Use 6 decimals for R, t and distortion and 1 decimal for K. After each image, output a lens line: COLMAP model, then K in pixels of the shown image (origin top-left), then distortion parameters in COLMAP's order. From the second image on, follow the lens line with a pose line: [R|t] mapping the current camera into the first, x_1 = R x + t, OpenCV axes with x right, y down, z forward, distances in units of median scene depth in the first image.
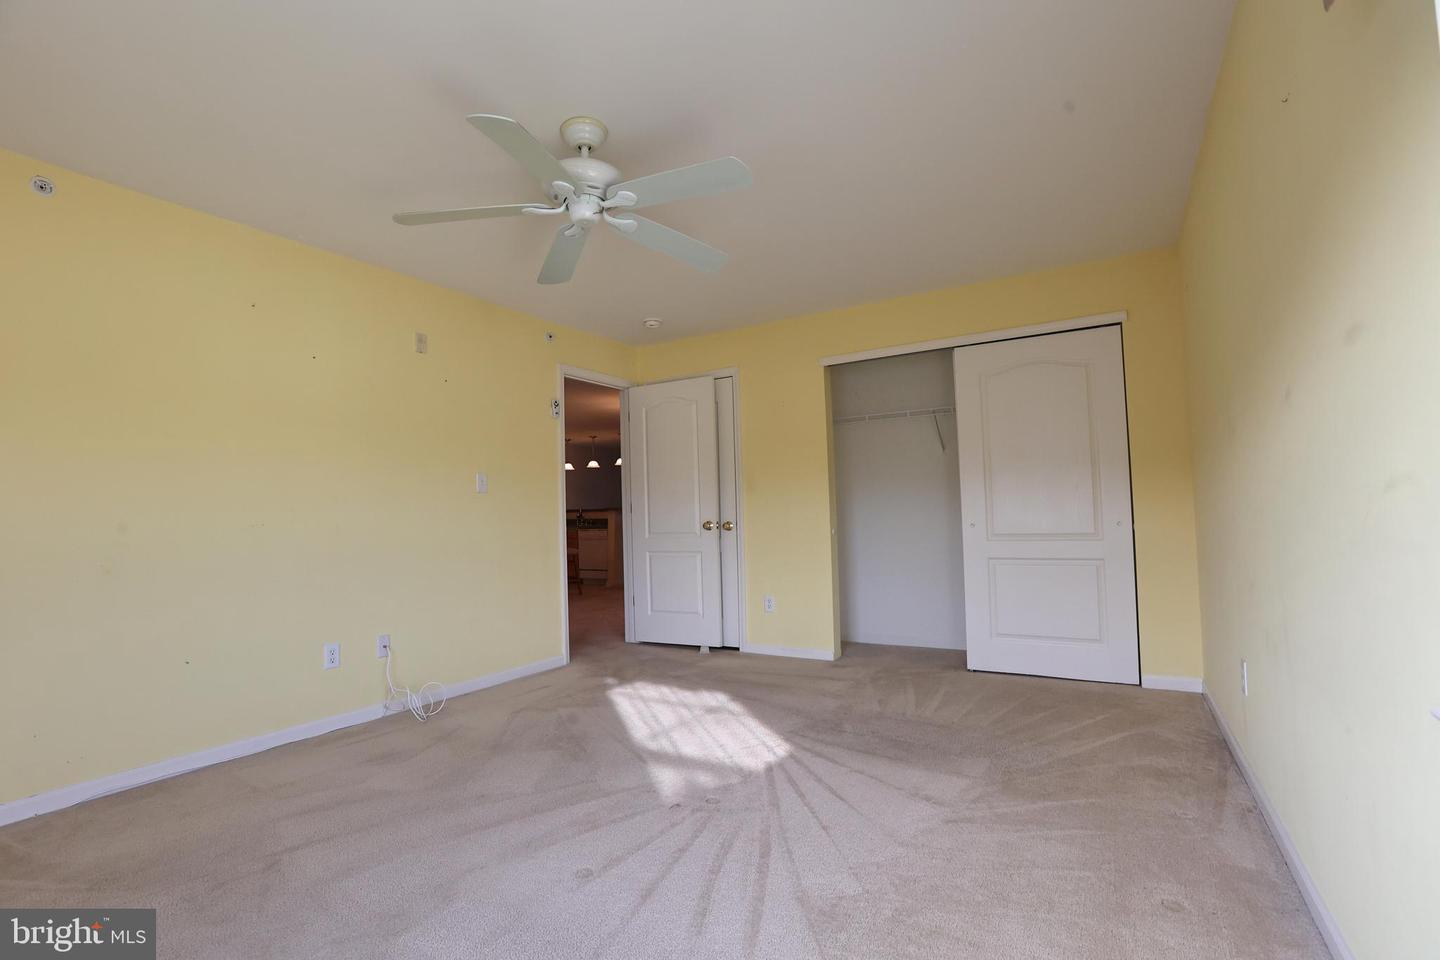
lens RADIAL K [[658.2, 0, 723.9], [0, 658.2, 481.5], [0, 0, 1]] dist [-0.046847, 0.015934]
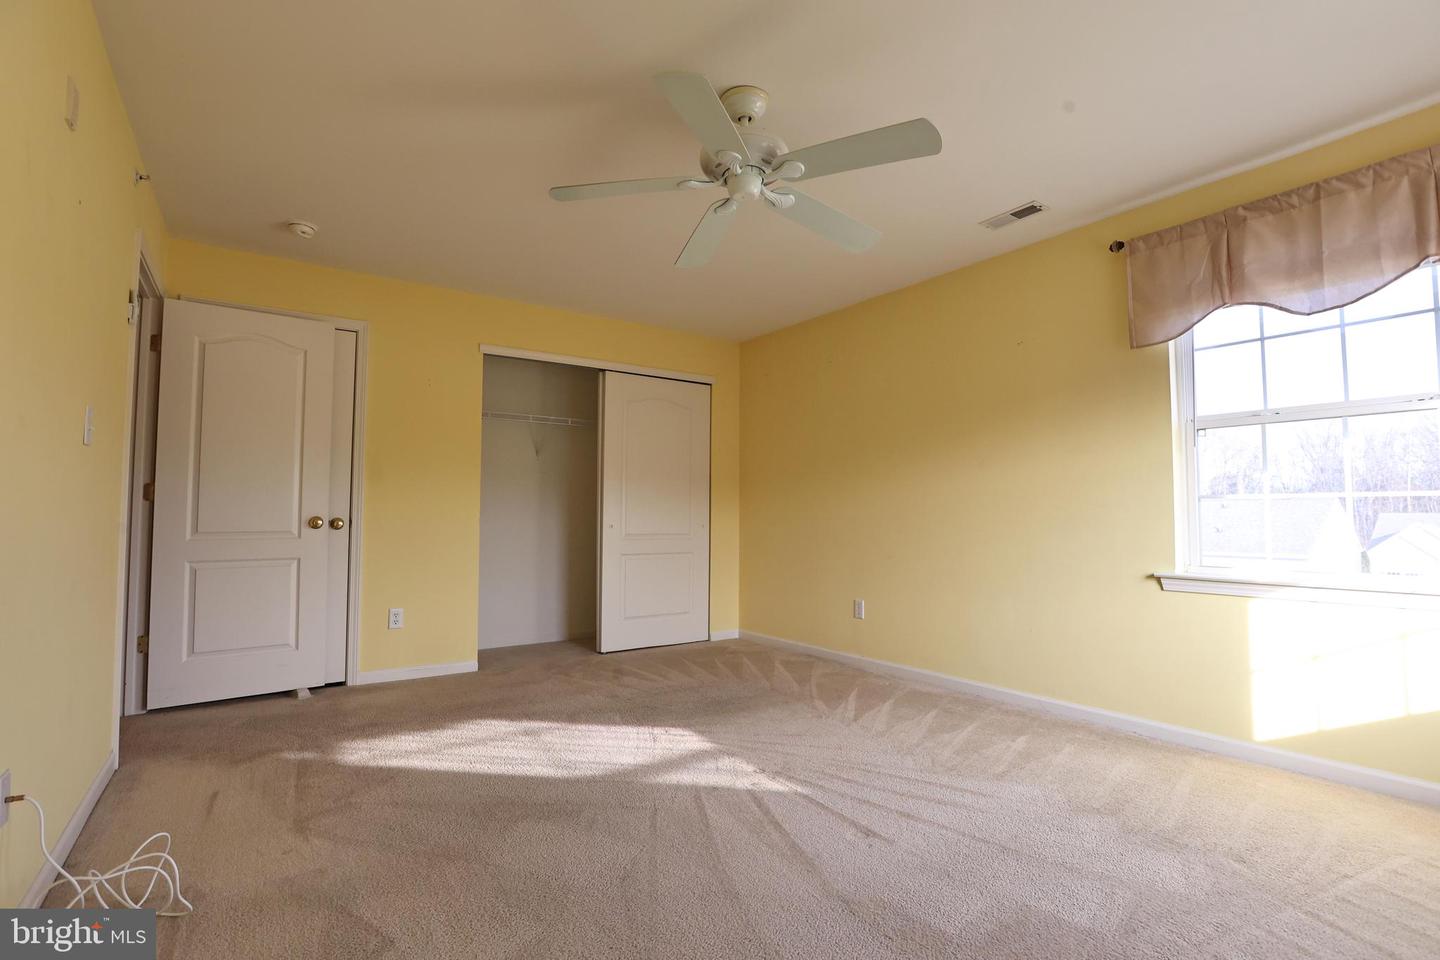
lens RADIAL K [[658.2, 0, 705.3], [0, 658.2, 475.6], [0, 0, 1]] dist [-0.046847, 0.015934]
pose [[0.399583, 0.085394, 0.912711, -0.739390], [-0.062387, 0.995877, -0.065862, 0.051298], [-0.914572, -0.030624, 0.403262, 0.445950]]
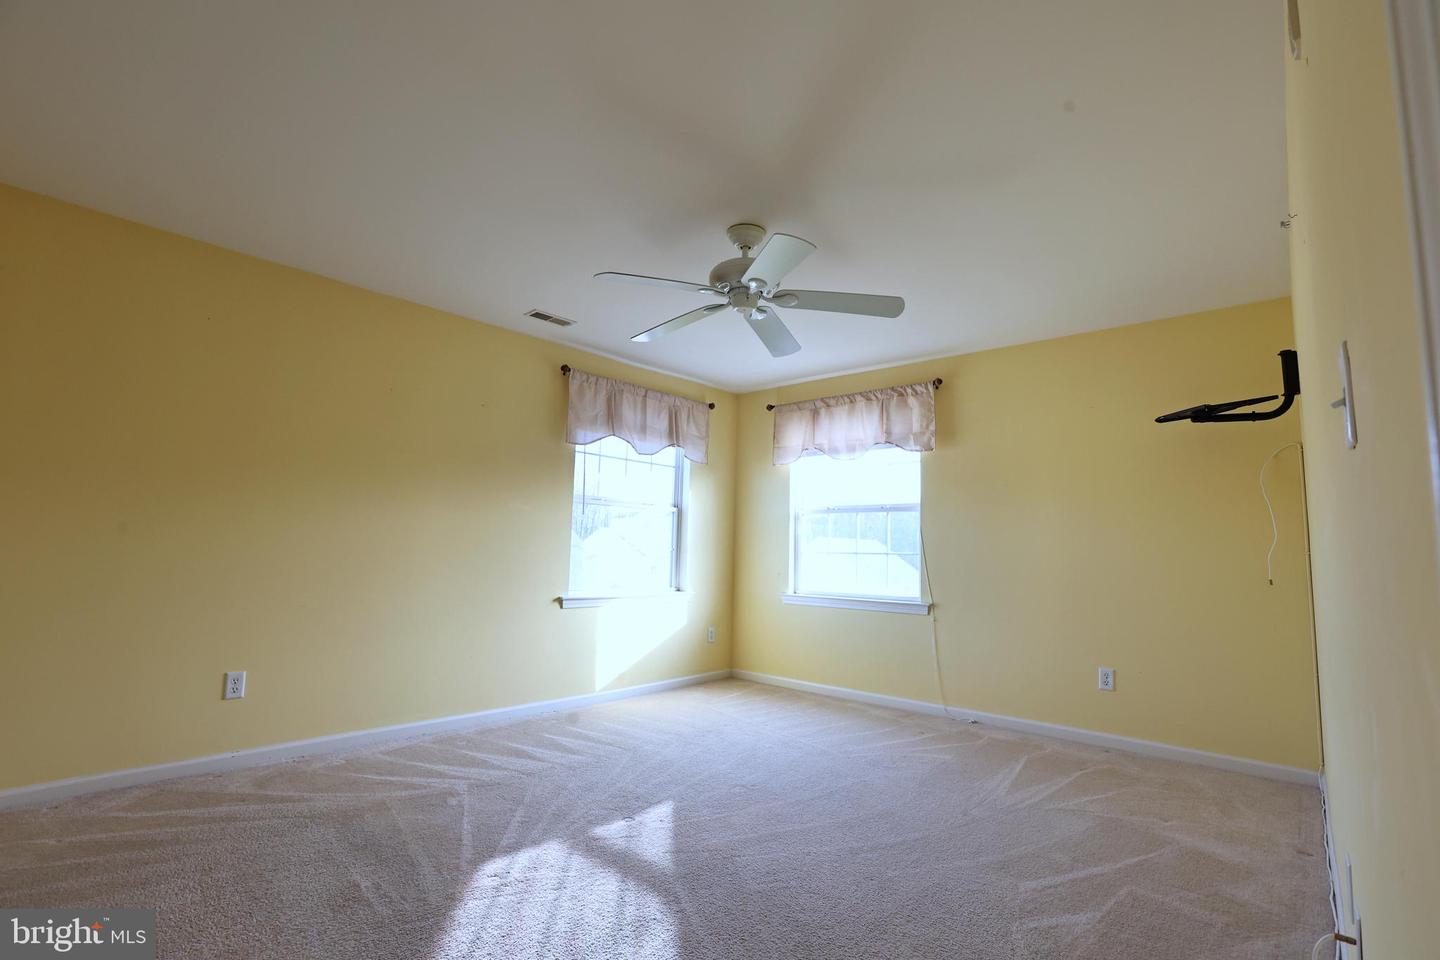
lens RADIAL K [[658.2, 0, 712.7], [0, 658.2, 483.4], [0, 0, 1]] dist [-0.046847, 0.015934]
pose [[-0.980105, 0.029836, 0.196225, -0.265111], [-0.002523, 0.986684, -0.162628, 0.074308], [-0.198465, -0.159887, -0.966979, 1.436504]]
